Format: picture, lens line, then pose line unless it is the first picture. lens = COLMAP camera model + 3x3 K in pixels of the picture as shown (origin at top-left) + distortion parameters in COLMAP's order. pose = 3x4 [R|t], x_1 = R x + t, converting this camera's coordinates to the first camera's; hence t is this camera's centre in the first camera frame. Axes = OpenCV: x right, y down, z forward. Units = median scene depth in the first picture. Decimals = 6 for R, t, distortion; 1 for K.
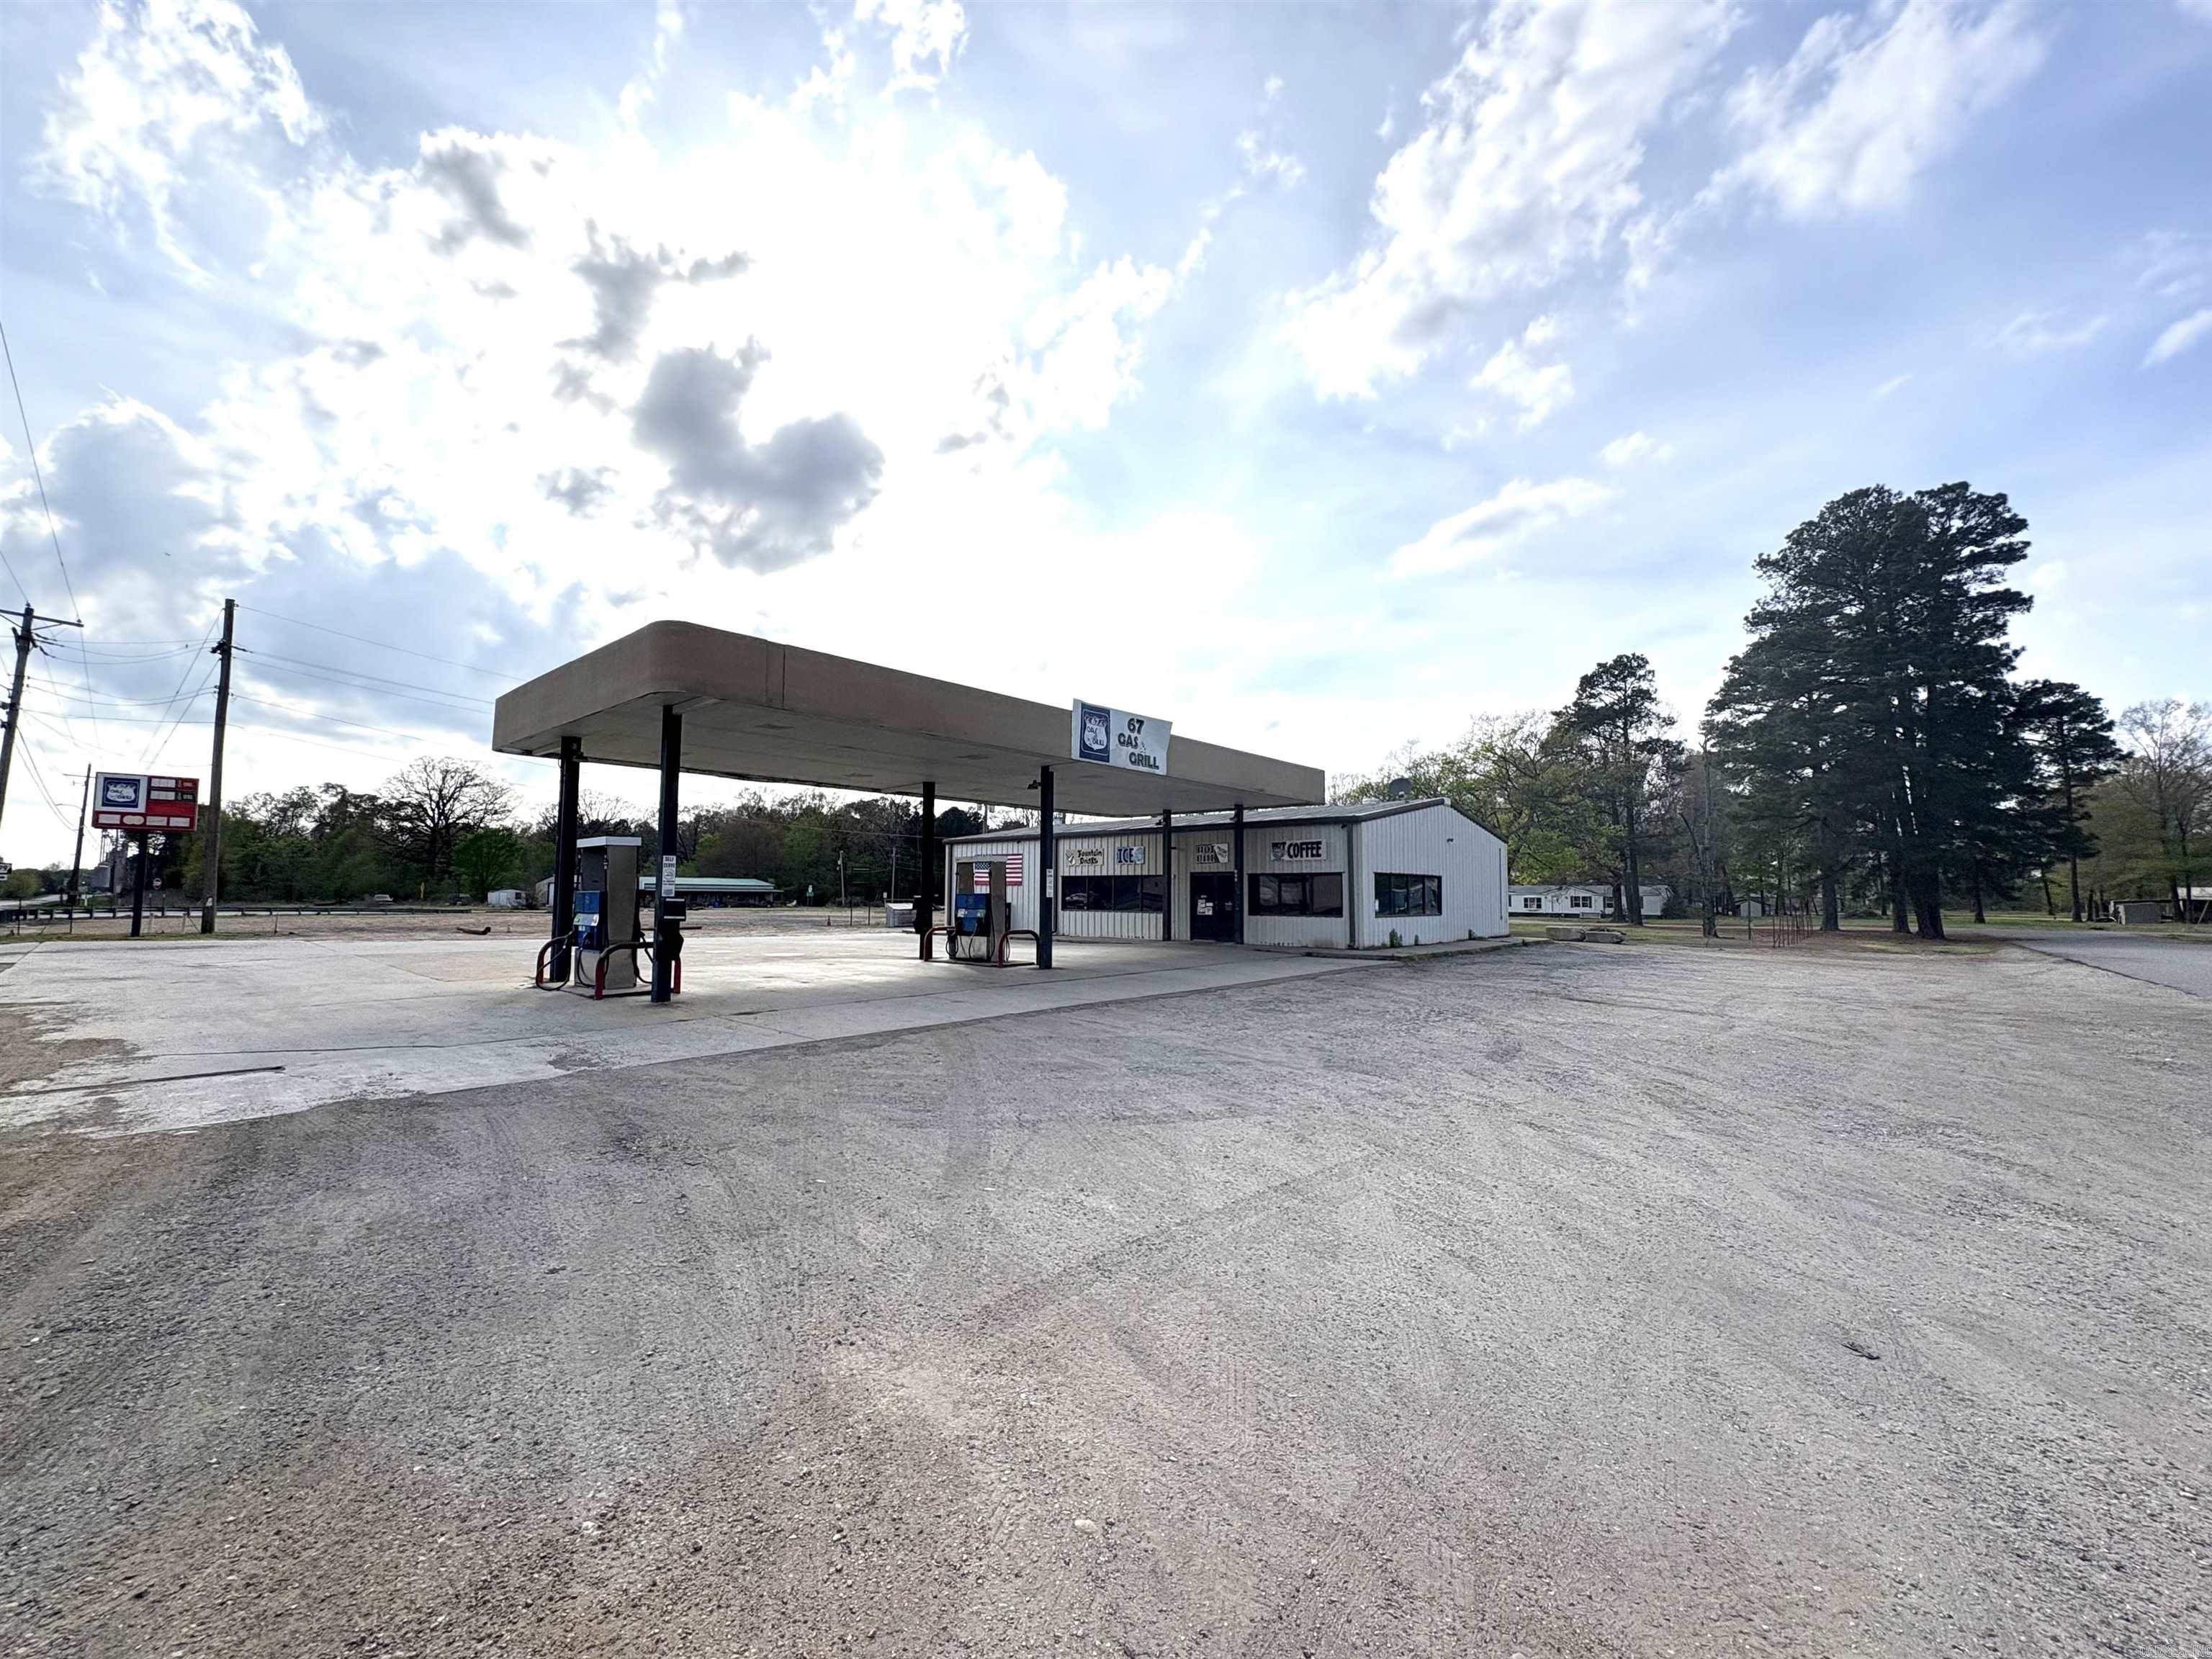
lens RADIAL K [[880.1, 0, 1114.4], [0, 880.1, 833.6], [0, 0, 1]] dist [0.002613, 0.000416]
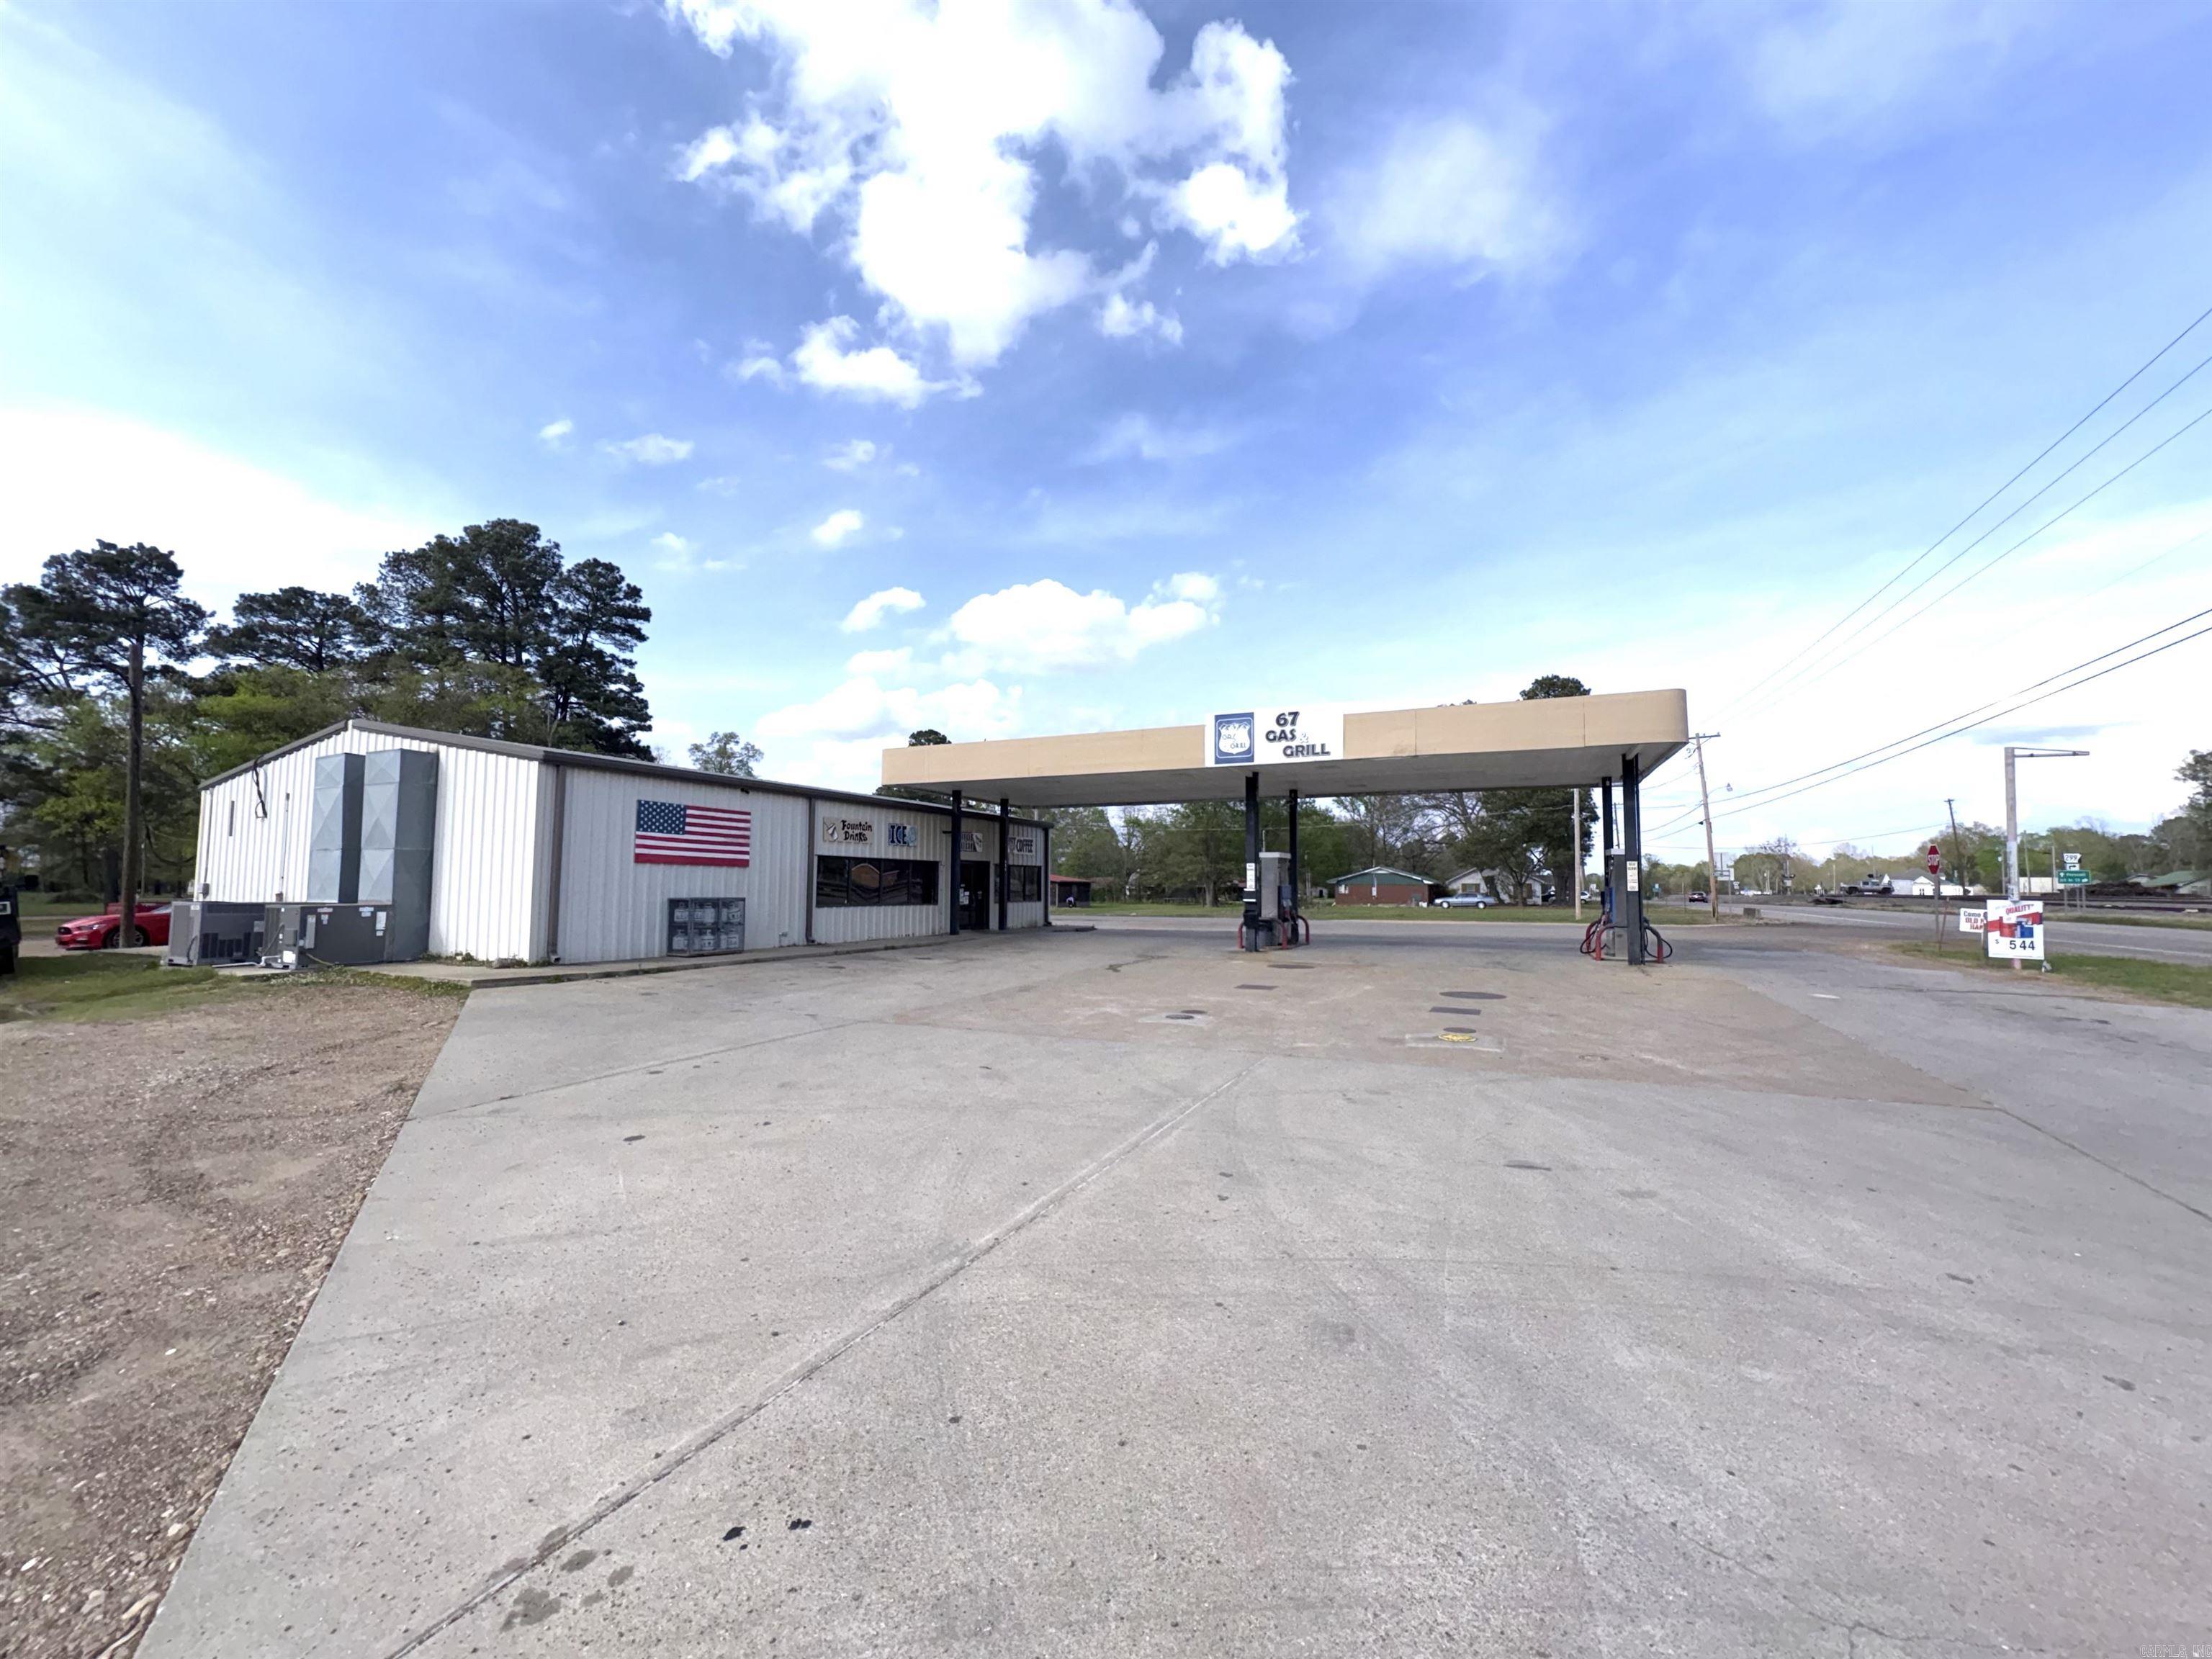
lens RADIAL K [[880.1, 0, 1114.4], [0, 880.1, 833.6], [0, 0, 1]] dist [0.002613, 0.000416]
pose [[-0.297606, 0.050646, 0.953345, -0.900648], [-0.071463, 0.994608, -0.075147, 0.078077], [-0.952010, -0.090493, -0.292382, 1.167508]]
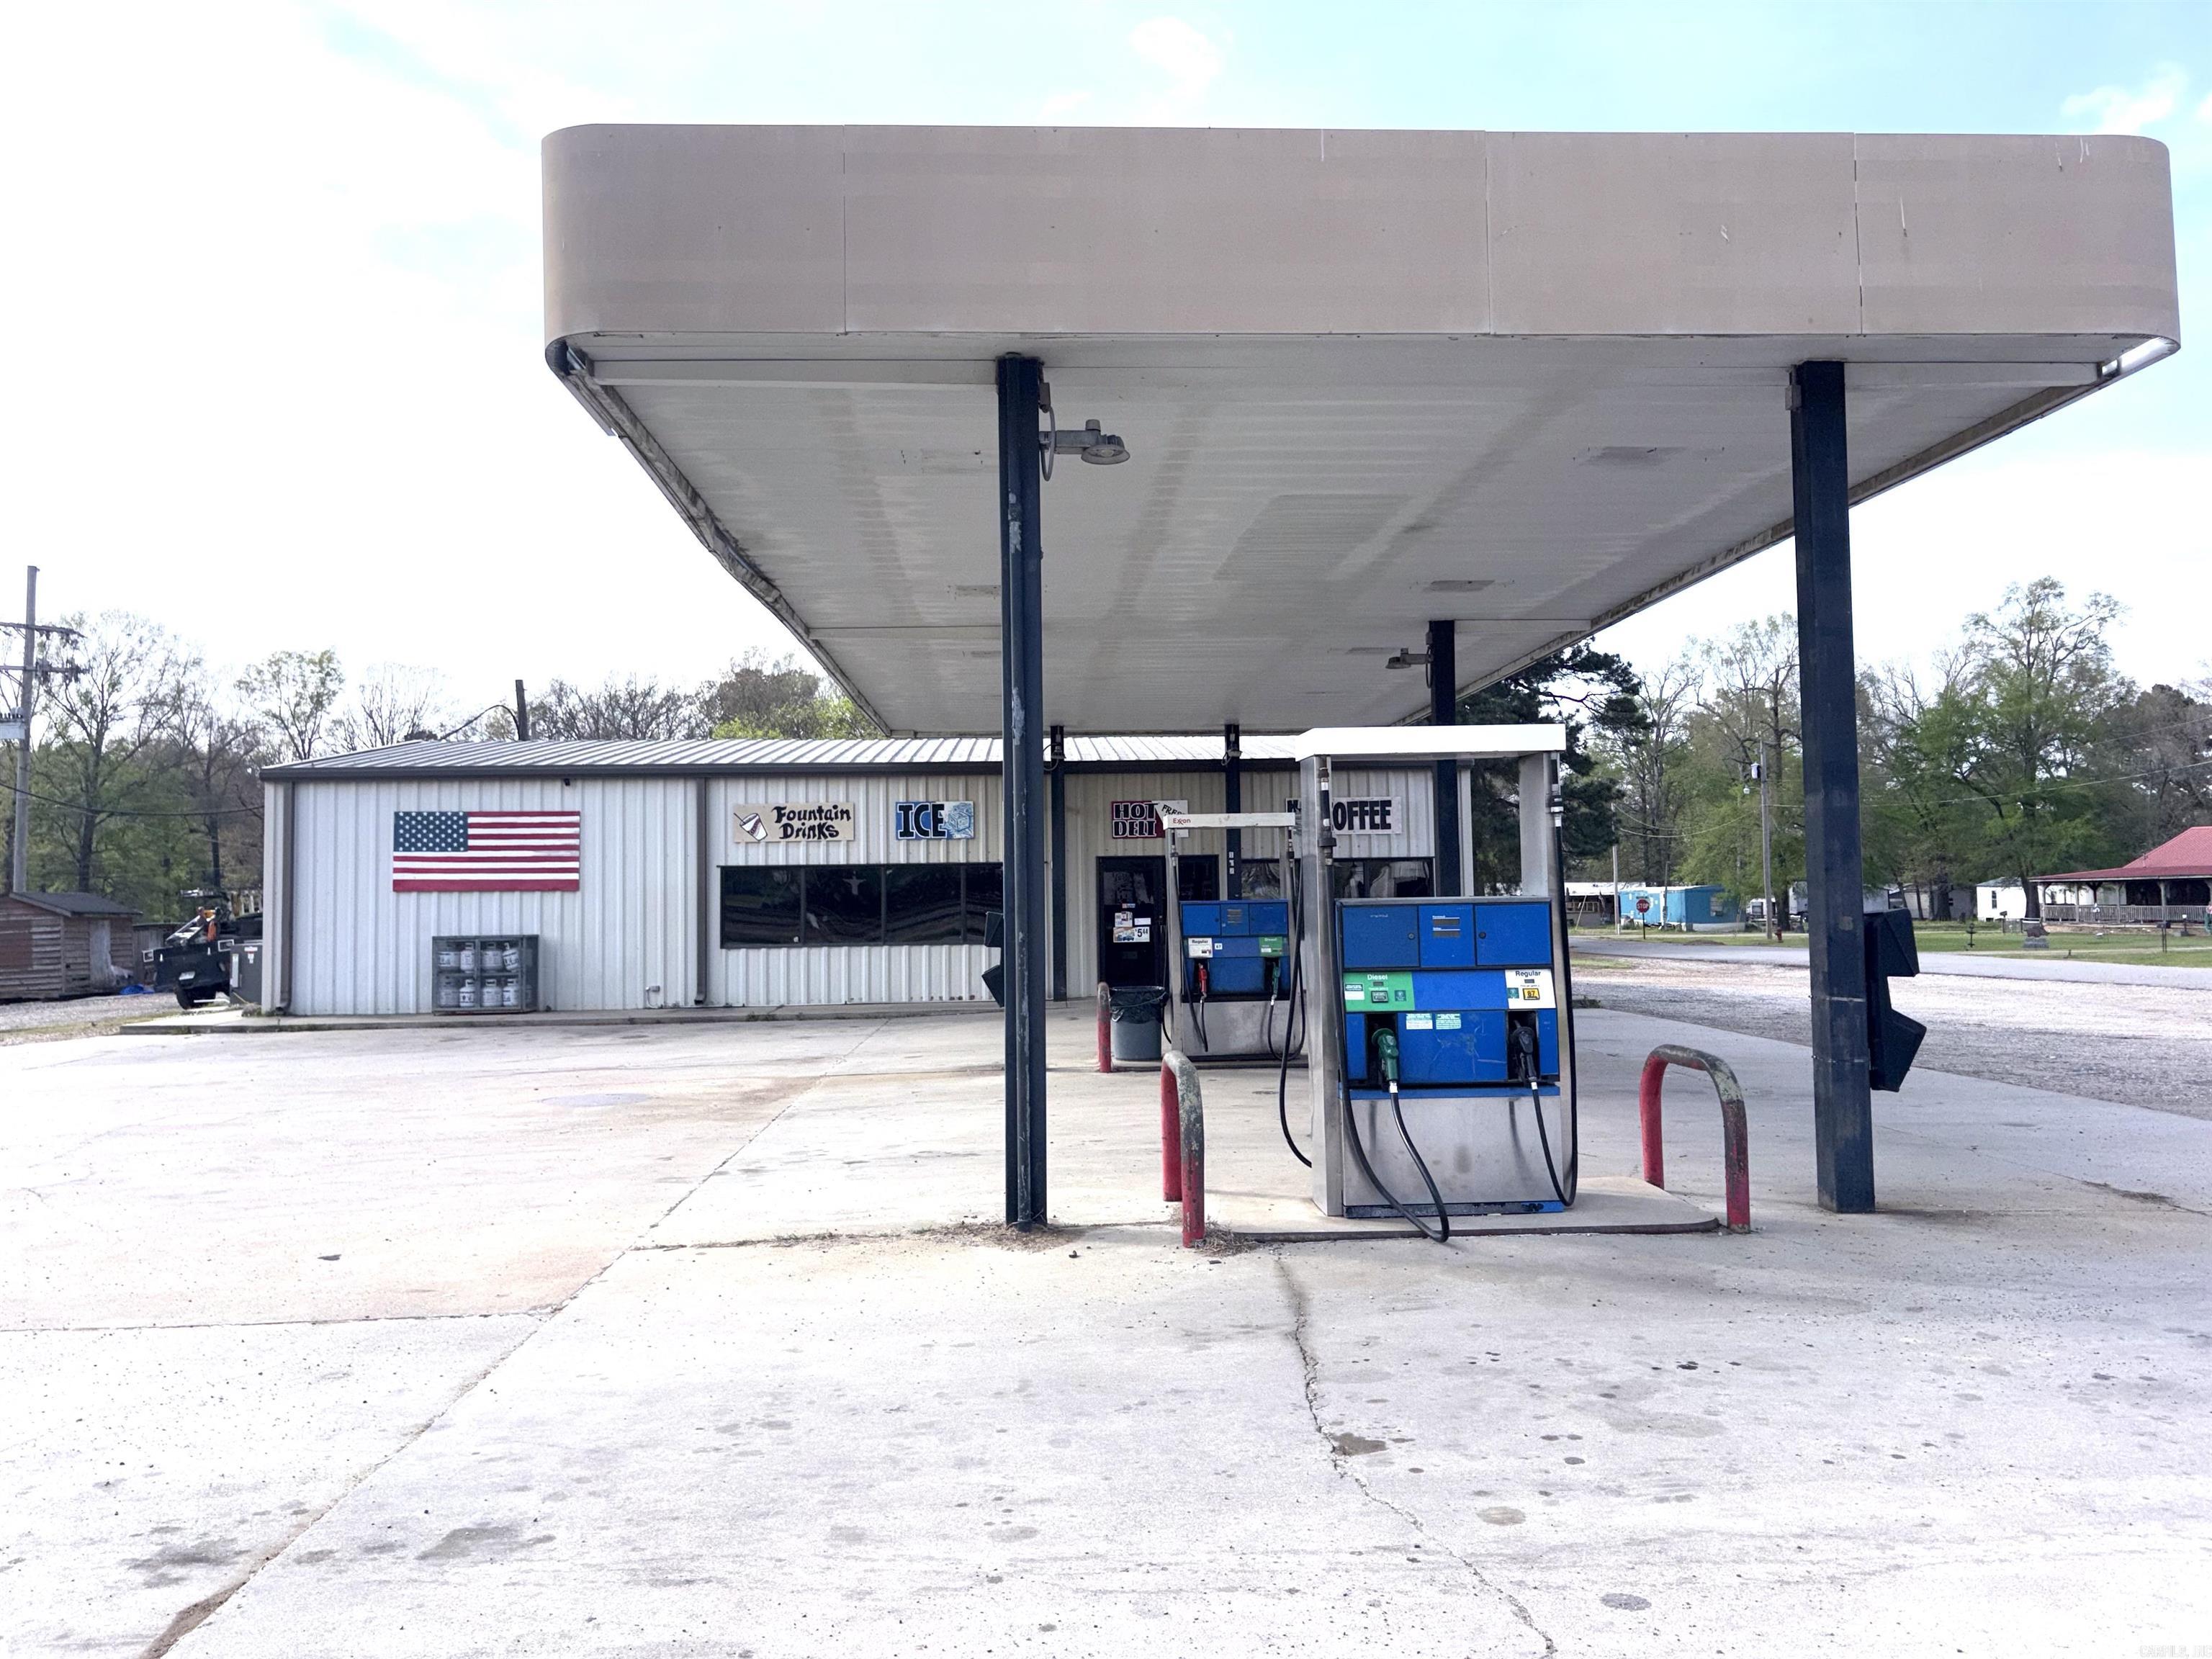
lens RADIAL K [[1646.1, 0, 1113.0], [0, 1646.1, 826.9], [0, 0, 1]] dist [0.059507, -0.067726]
pose [[0.696625, 0.016223, 0.717252, -0.589650], [-0.029178, 0.999558, 0.005730, 0.022791], [-0.716842, -0.024920, 0.696790, 0.374942]]
